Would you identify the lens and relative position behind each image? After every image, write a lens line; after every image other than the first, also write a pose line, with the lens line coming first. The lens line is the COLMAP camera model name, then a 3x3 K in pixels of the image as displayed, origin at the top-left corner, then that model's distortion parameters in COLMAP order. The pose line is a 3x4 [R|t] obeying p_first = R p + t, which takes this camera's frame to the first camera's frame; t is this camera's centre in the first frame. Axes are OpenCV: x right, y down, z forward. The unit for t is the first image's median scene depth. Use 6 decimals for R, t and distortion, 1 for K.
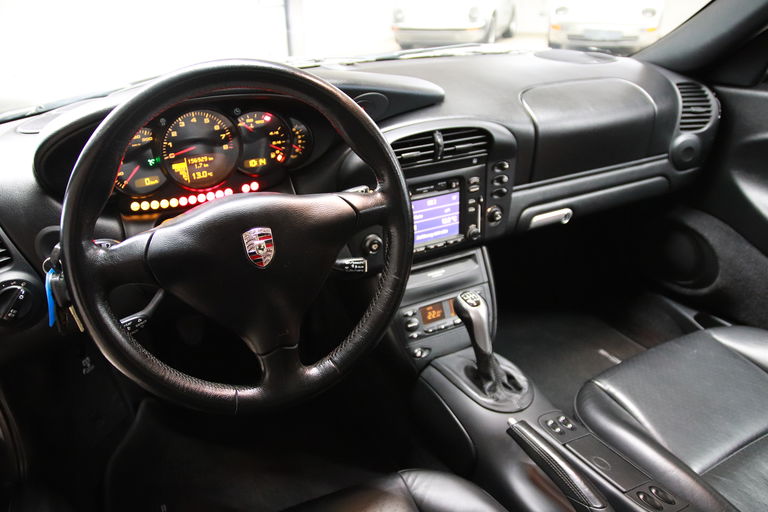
lens RADIAL K [[615.7, 0, 384.0], [0, 615.7, 256.0], [0, 0, 1]] dist [-0.100192, 0.148293]
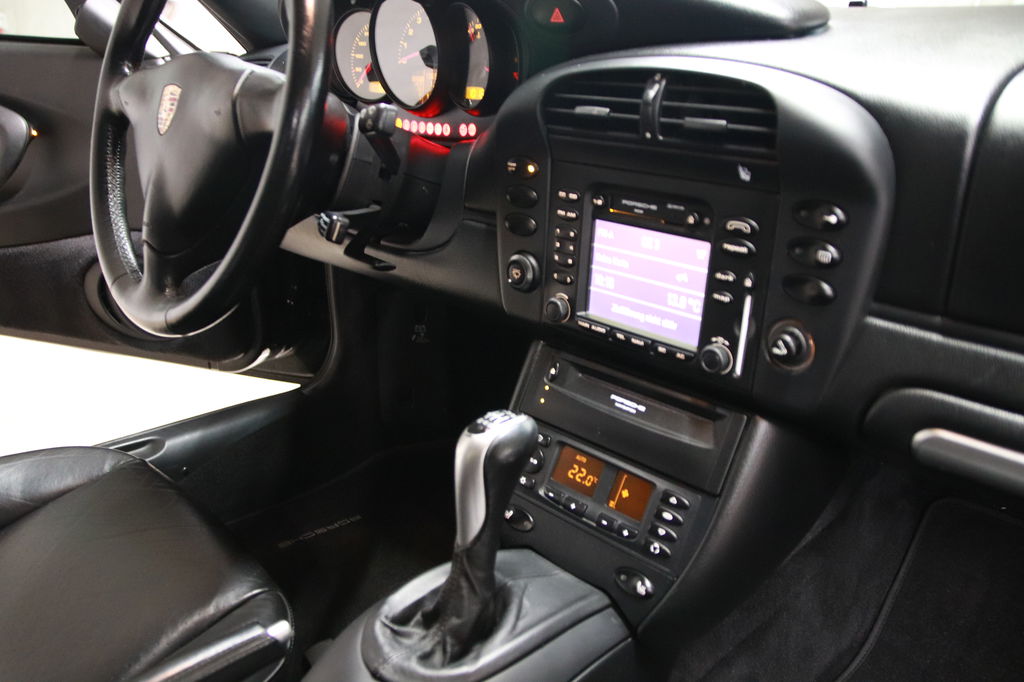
lens RADIAL K [[820.9, 0, 512.0], [0, 820.9, 341.0], [0, 0, 1]] dist [-0.100192, 0.148293]
pose [[0.190119, 0.349792, -0.917333, 0.579454], [-0.385213, 0.886024, 0.258017, -0.128867], [0.903032, 0.304314, 0.303194, 0.706037]]
